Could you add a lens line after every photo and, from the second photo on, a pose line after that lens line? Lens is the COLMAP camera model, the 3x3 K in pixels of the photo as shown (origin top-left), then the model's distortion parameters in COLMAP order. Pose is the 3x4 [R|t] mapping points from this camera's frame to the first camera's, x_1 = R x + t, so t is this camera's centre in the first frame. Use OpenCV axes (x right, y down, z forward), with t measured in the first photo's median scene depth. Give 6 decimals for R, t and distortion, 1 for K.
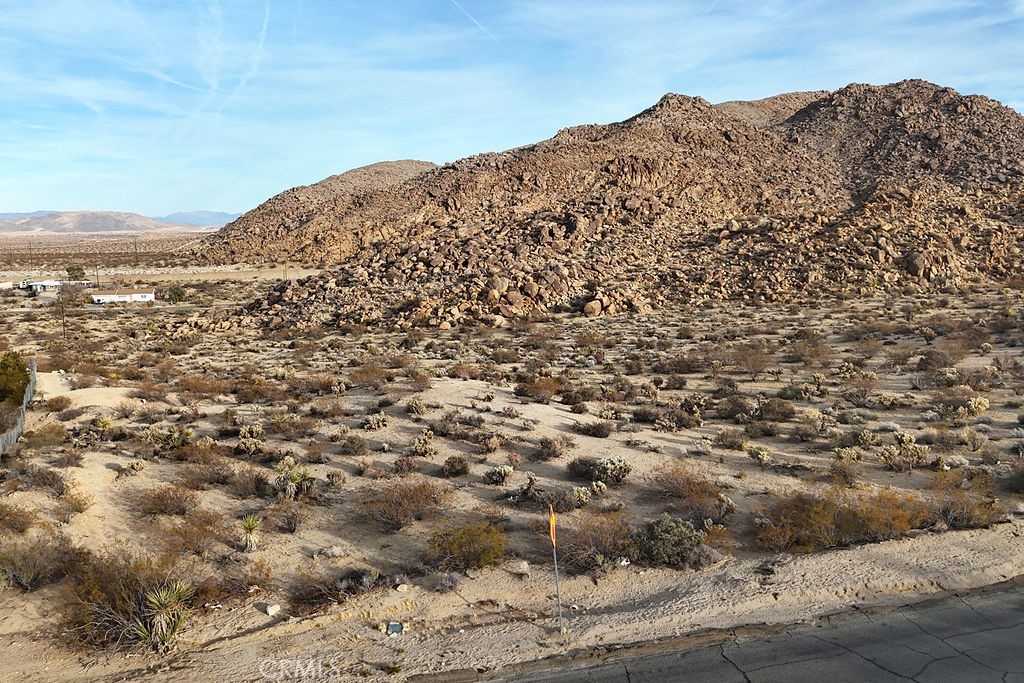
lens RADIAL K [[916.6, 0, 512.0], [0, 916.6, 341.5], [0, 0, 1]] dist [0.128497, -0.241853]
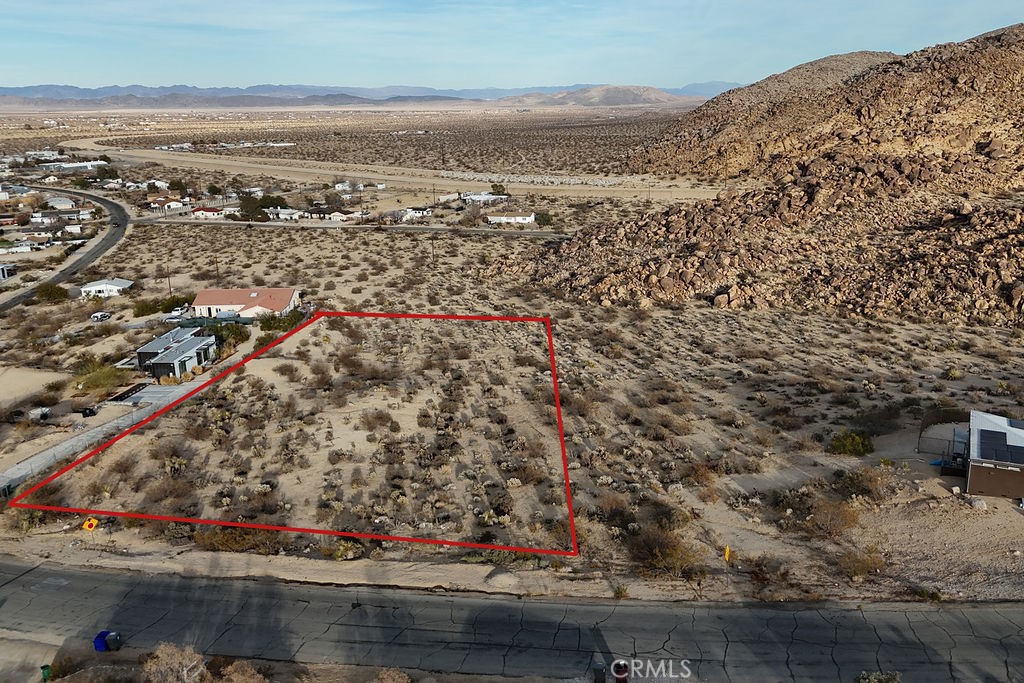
lens RADIAL K [[892.6, 0, 539.6], [0, 892.6, 344.2], [0, 0, 1]] dist [0.120153, -0.200965]
pose [[0.876421, 0.123108, -0.465543, 0.291376], [-0.055495, 0.986149, 0.156302, -0.101259], [0.478337, -0.111151, 0.871114, -0.087145]]
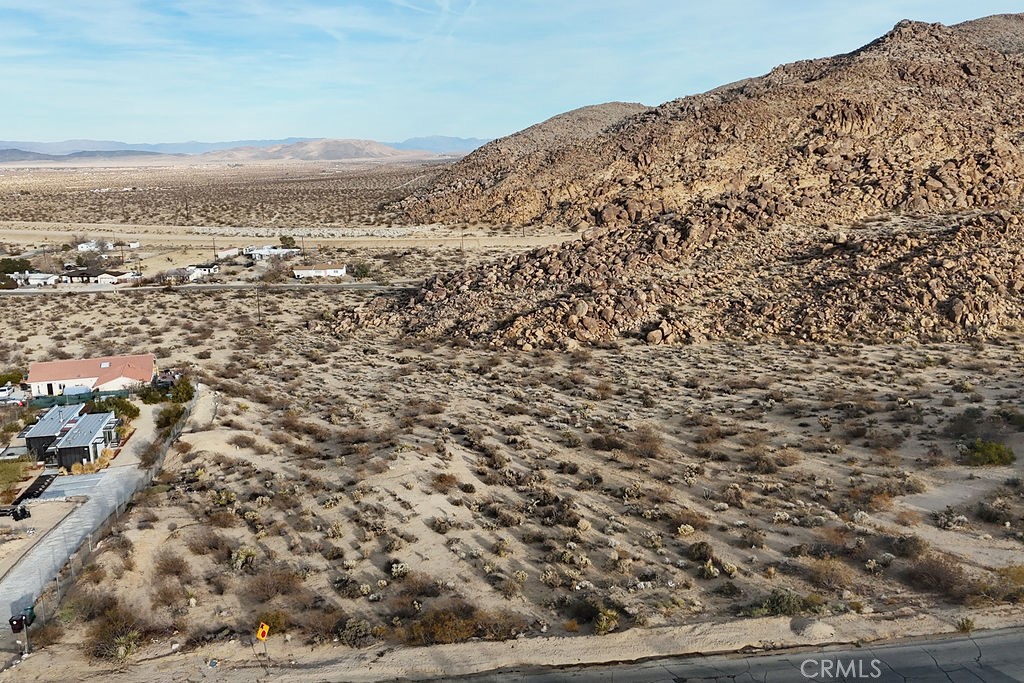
lens RADIAL K [[949.5, 0, 512.0], [0, 949.5, 341.5], [0, 0, 1]] dist [0.141874, -0.304817]
pose [[0.970787, 0.035166, -0.237352, 0.133512], [-0.017459, 0.996932, 0.076296, -0.079680], [0.239307, -0.069923, 0.968423, -0.124468]]
